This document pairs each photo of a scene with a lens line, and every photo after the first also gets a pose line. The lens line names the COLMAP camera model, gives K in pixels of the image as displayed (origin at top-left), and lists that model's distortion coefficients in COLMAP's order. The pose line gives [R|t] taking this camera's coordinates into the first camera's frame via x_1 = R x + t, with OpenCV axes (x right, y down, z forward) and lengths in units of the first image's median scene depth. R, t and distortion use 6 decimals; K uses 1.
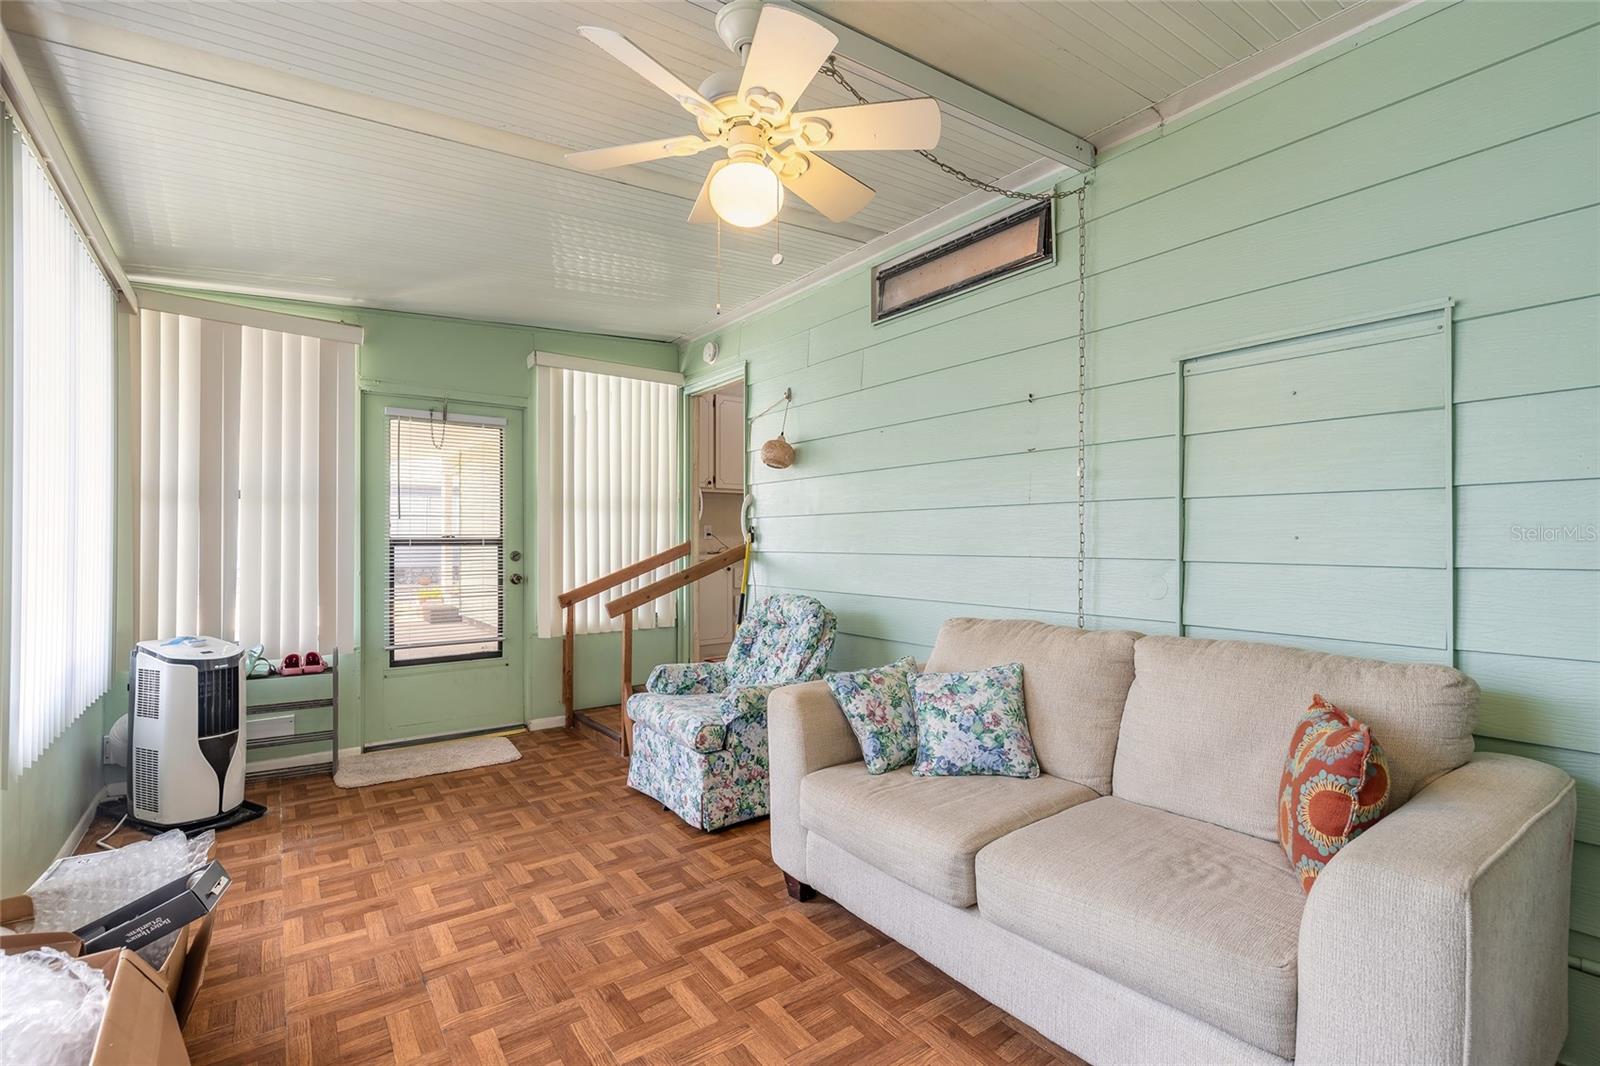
lens RADIAL K [[717.7, 0, 790.2], [0, 717.7, 535.0], [0, 0, 1]] dist [0.001394, -0.000471]
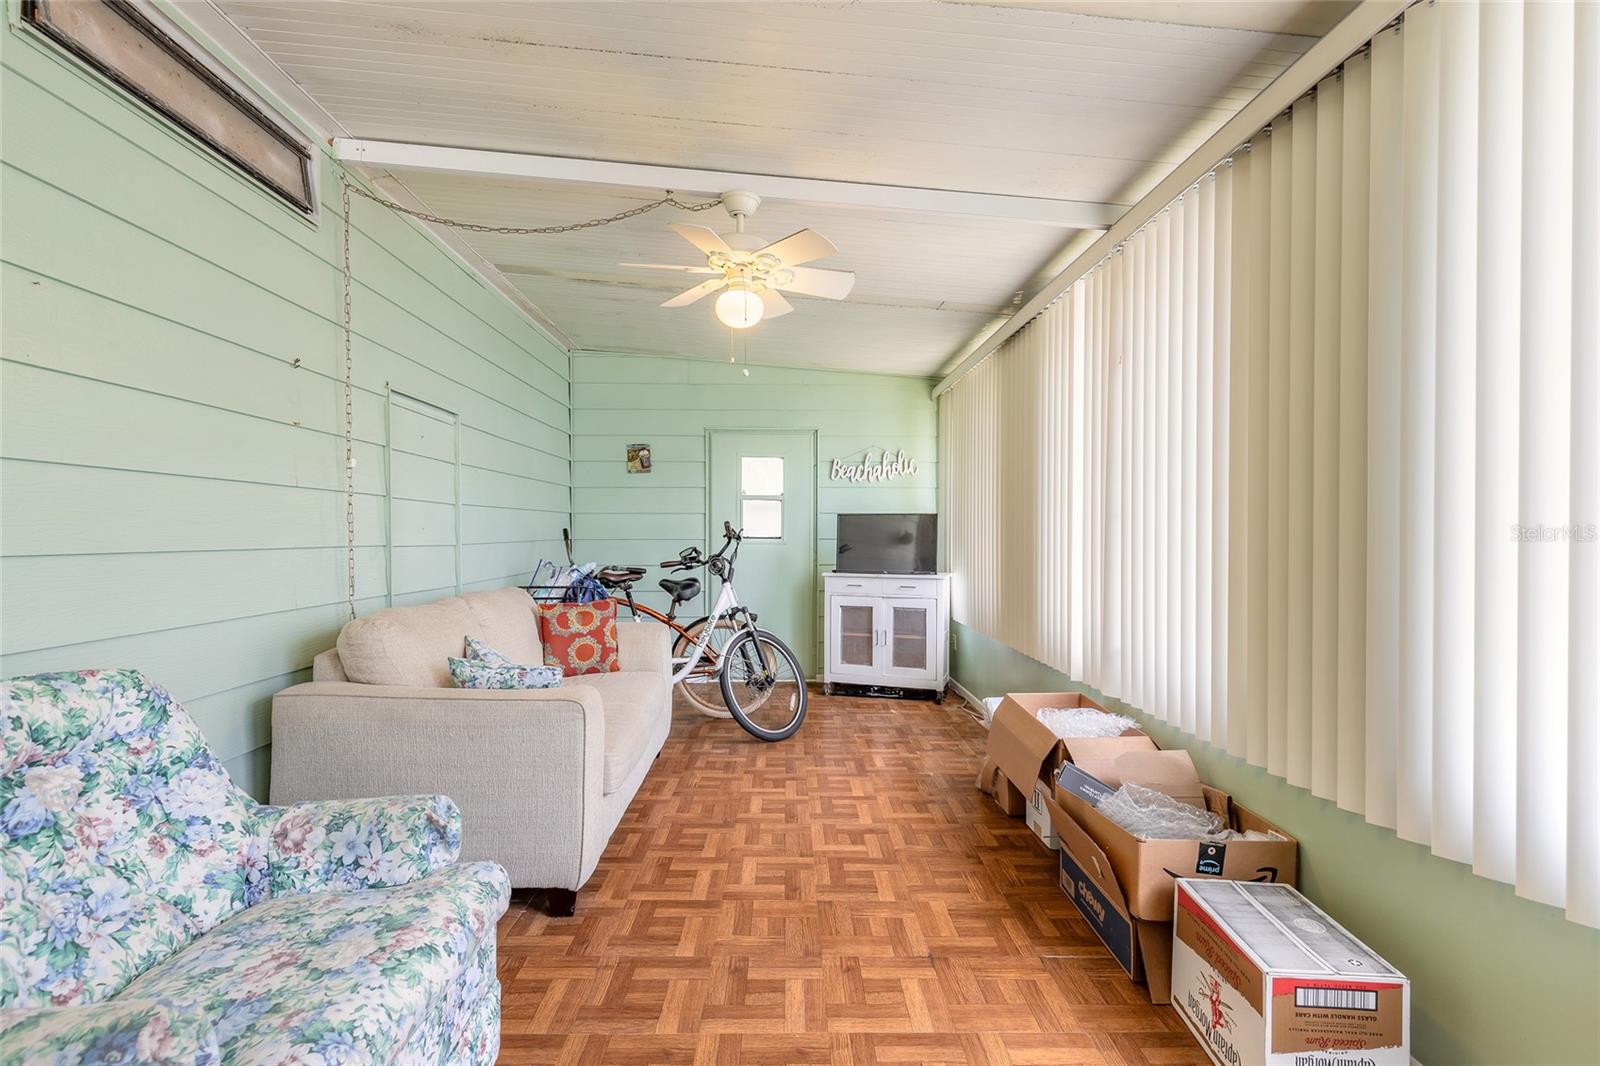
lens RADIAL K [[717.7, 0, 790.2], [0, 717.7, 535.0], [0, 0, 1]] dist [0.001394, -0.000471]
pose [[-0.817779, -0.005477, 0.575506, -0.832450], [-0.011693, 0.999906, -0.007099, 0.016342], [-0.575413, -0.012535, -0.817767, 1.754457]]
